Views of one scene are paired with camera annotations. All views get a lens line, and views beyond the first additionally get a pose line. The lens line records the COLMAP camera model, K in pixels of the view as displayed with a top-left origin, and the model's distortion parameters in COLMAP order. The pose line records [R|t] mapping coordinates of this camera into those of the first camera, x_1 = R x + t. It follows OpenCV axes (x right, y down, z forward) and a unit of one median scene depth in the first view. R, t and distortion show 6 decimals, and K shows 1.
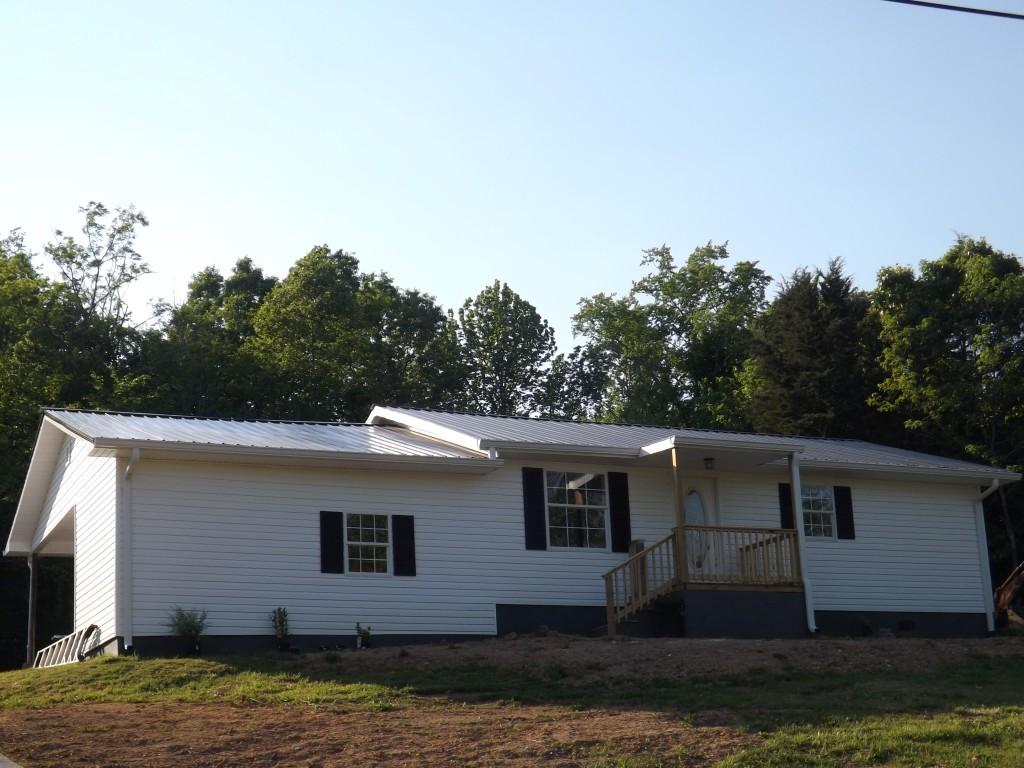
lens RADIAL K [[1669.0, 0, 512.7], [0, 1669.0, 384.7], [0, 0, 1]] dist [-0.081767, 0.000000]
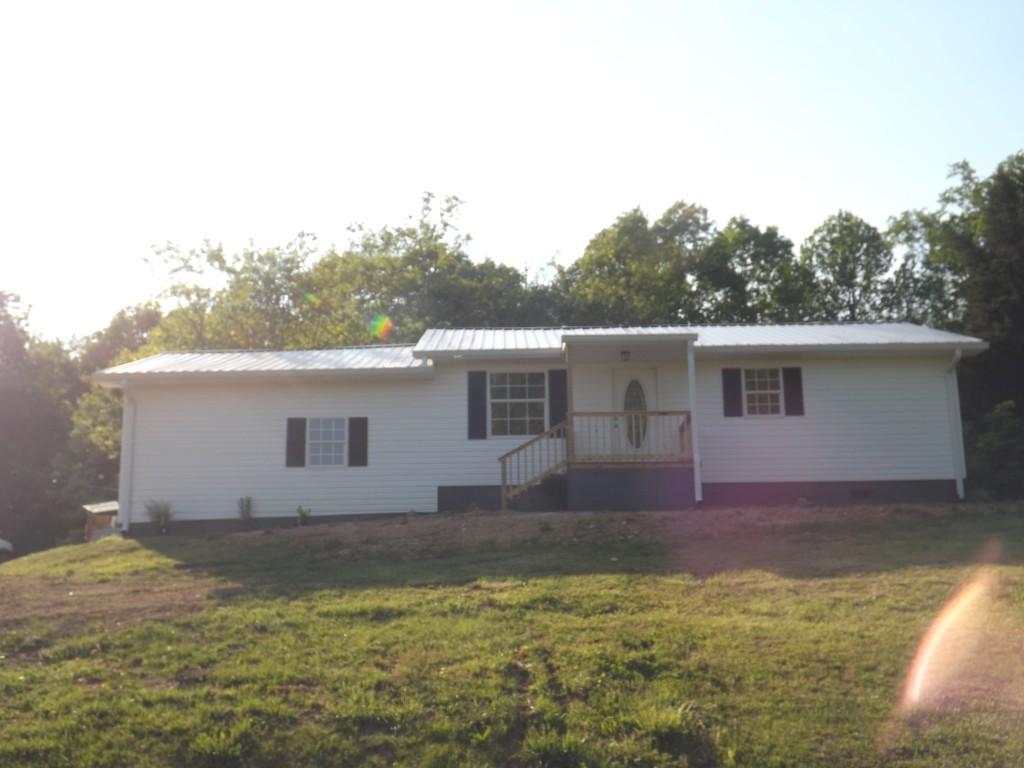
lens RADIAL K [[1247.8, 0, 510.6], [0, 1247.8, 384.5], [0, 0, 1]] dist [0.090624, 0.000000]
pose [[0.903021, -0.066340, -0.424444, 0.410197], [0.088579, 0.995527, 0.032855, 0.031999], [0.420365, -0.067266, 0.904858, 0.201466]]
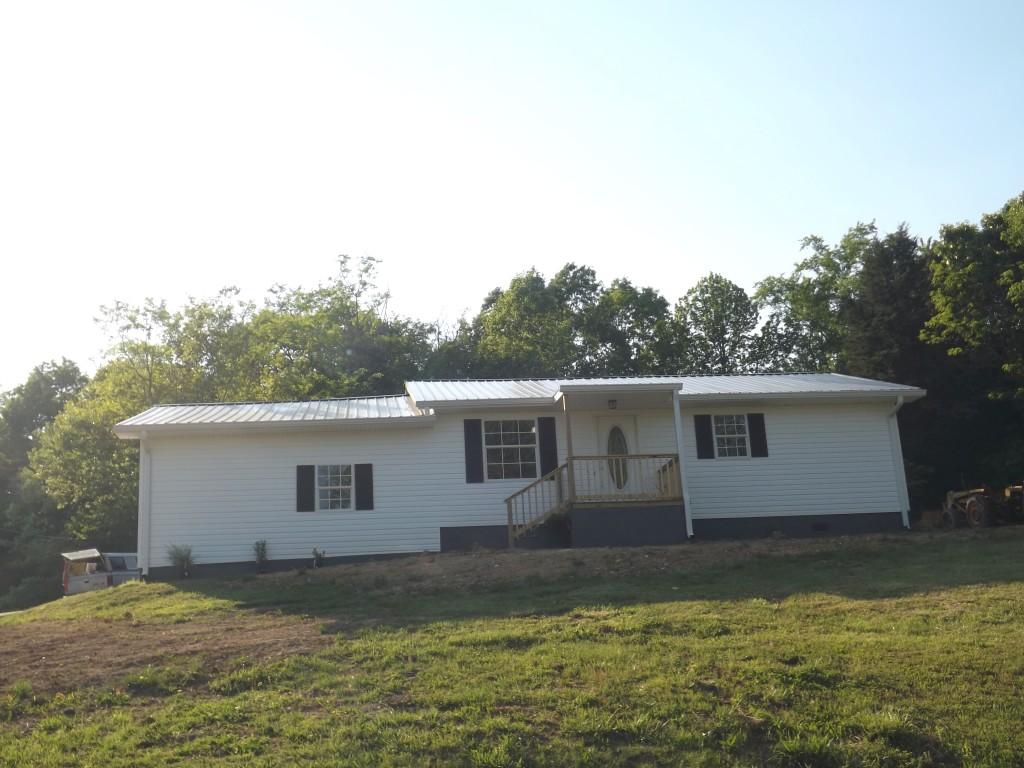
lens RADIAL K [[1171.8, 0, 485.7], [0, 1171.8, 358.8], [0, 0, 1]] dist [0.017319, 0.000000]
pose [[0.940776, -0.097918, -0.324580, 0.318546], [0.096098, 0.995136, -0.021675, 0.023667], [0.325124, -0.010800, 0.945610, 0.148028]]
